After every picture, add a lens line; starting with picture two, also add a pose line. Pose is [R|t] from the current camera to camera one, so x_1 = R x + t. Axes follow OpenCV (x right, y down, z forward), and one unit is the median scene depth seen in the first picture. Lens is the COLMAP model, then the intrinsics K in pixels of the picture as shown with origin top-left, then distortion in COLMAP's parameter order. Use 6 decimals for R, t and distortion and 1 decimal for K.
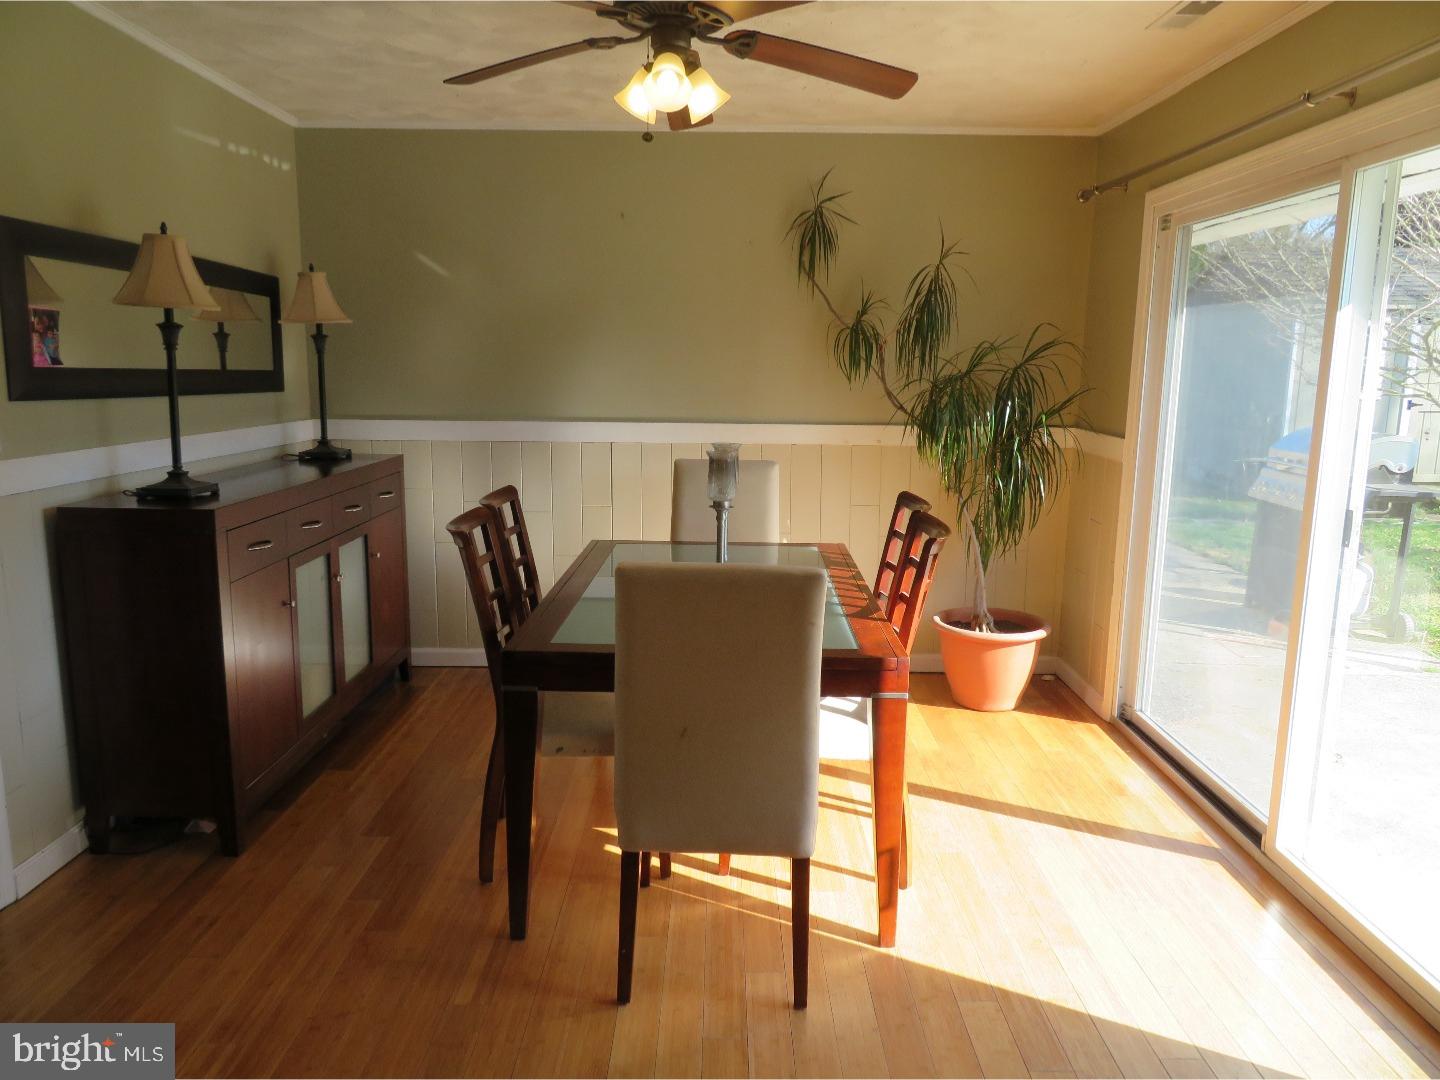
lens RADIAL K [[1021.2, 0, 724.4], [0, 1021.2, 535.4], [0, 0, 1]] dist [-0.008582, 0.000374]
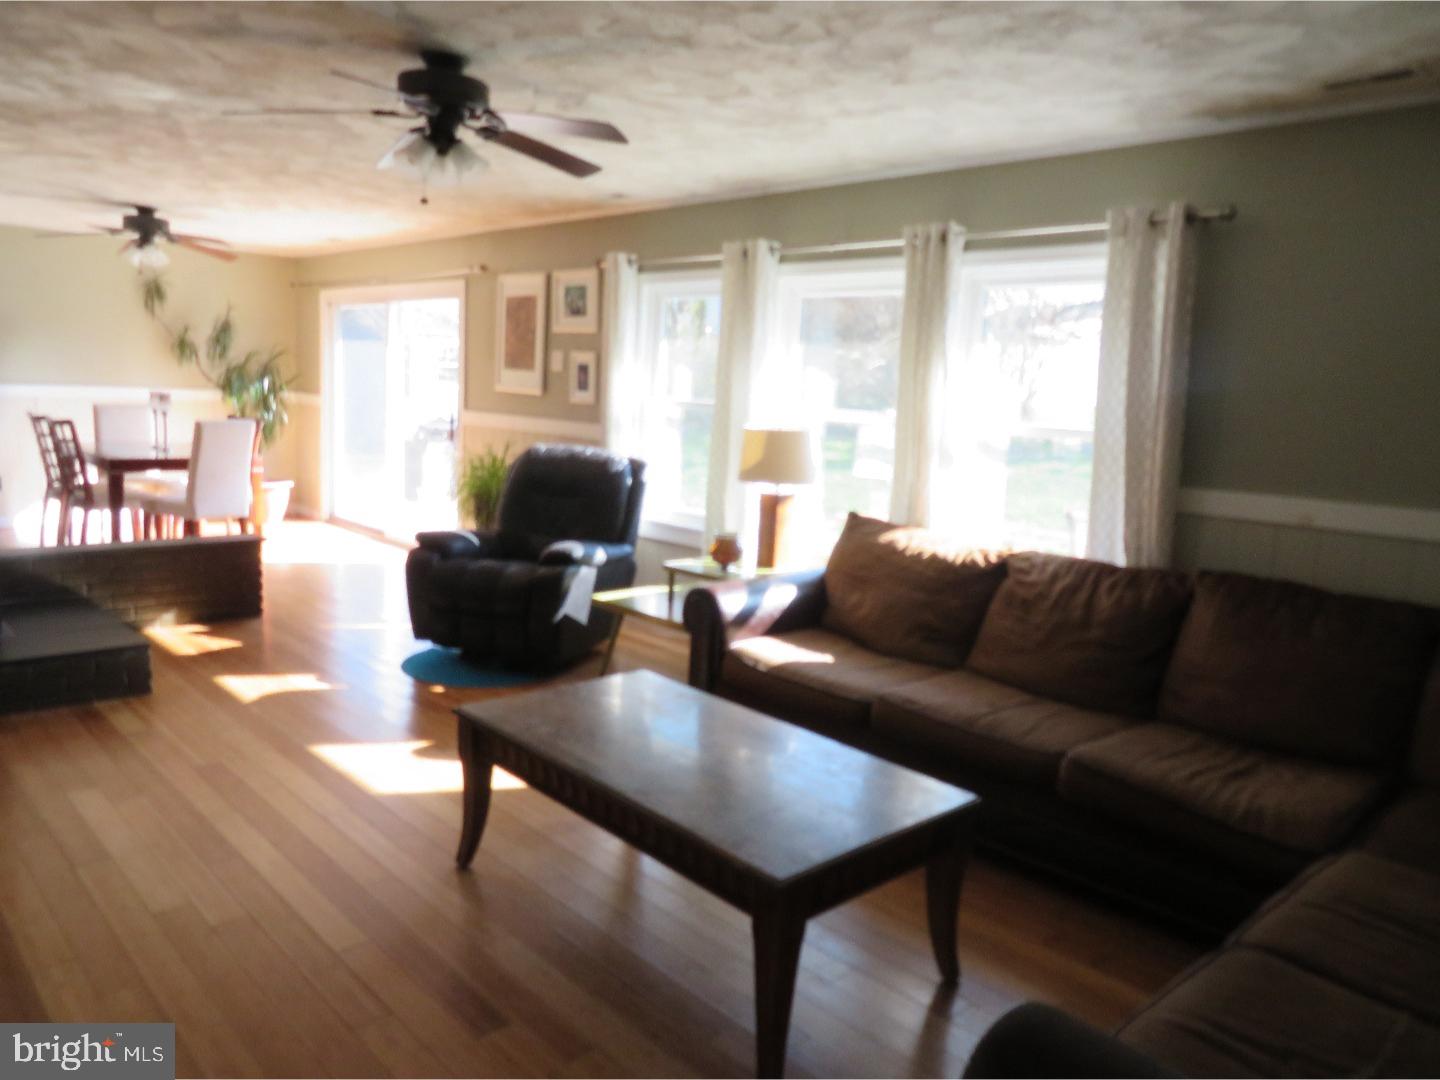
lens RADIAL K [[1021.2, 0, 716.3], [0, 1021.2, 543.5], [0, 0, 1]] dist [-0.008582, 0.000374]
pose [[0.724957, -0.089585, 0.682944, -0.582971], [0.077527, 0.995818, 0.048330, 0.204439], [-0.684417, 0.017909, 0.728871, -1.332063]]
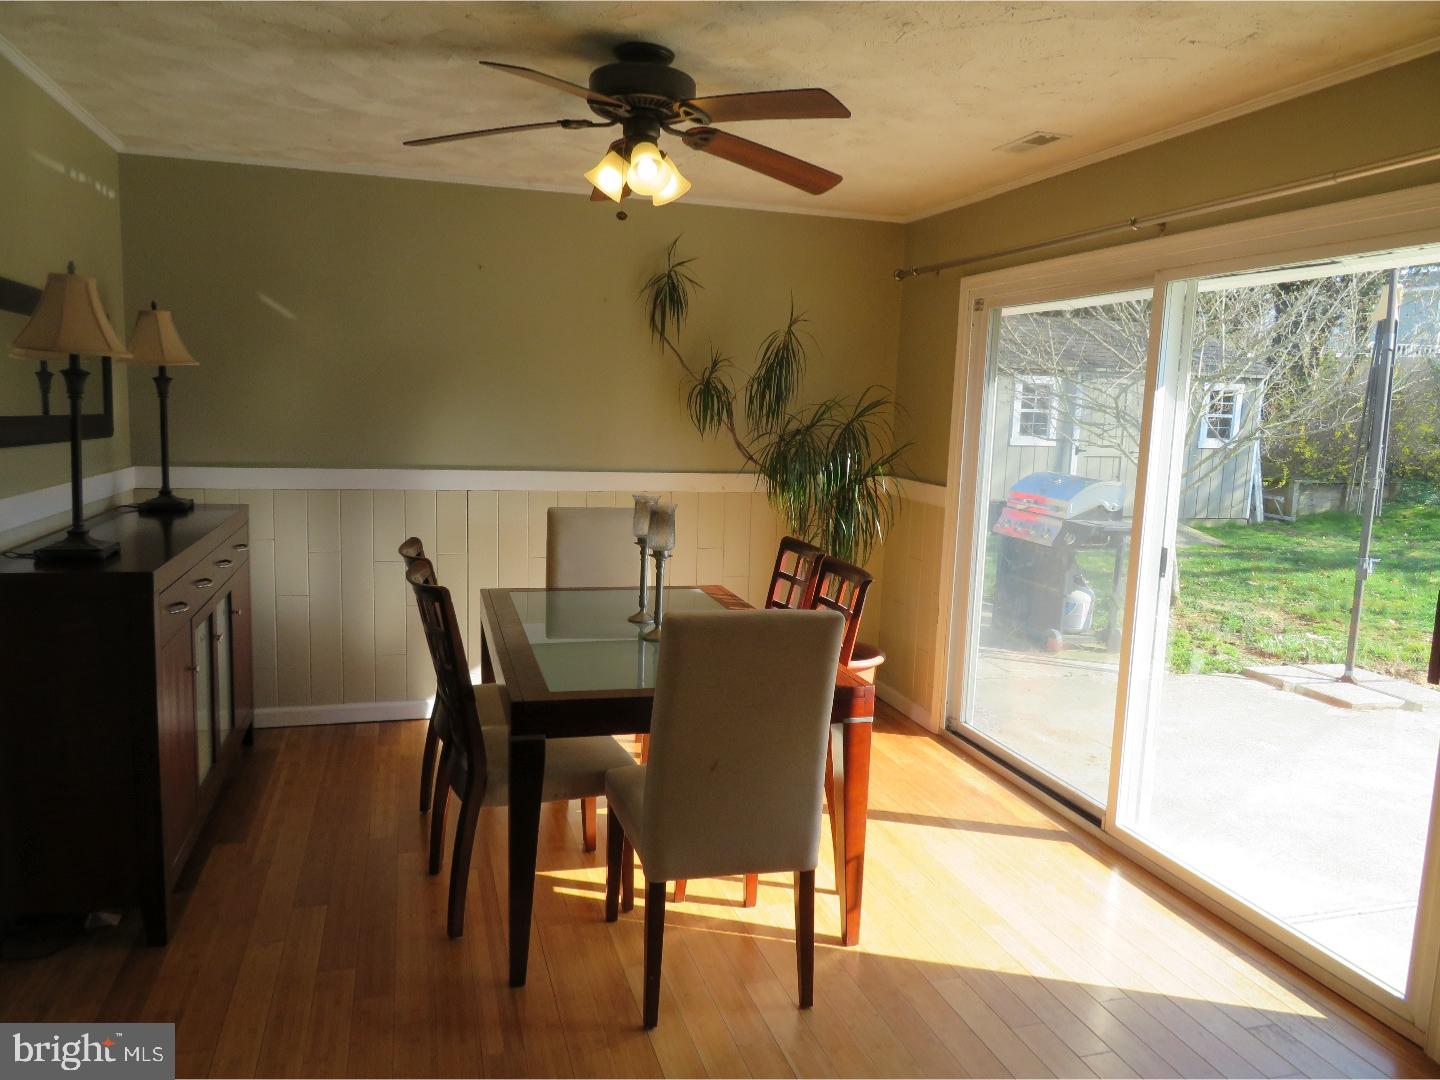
lens RADIAL K [[1021.2, 0, 716.2], [0, 1021.2, 536.1], [0, 0, 1]] dist [-0.008582, 0.000374]
pose [[0.957318, -0.016537, 0.288564, -0.199658], [0.026390, 0.999193, -0.030287, -0.011352], [-0.287830, 0.036610, 0.956981, -0.032691]]
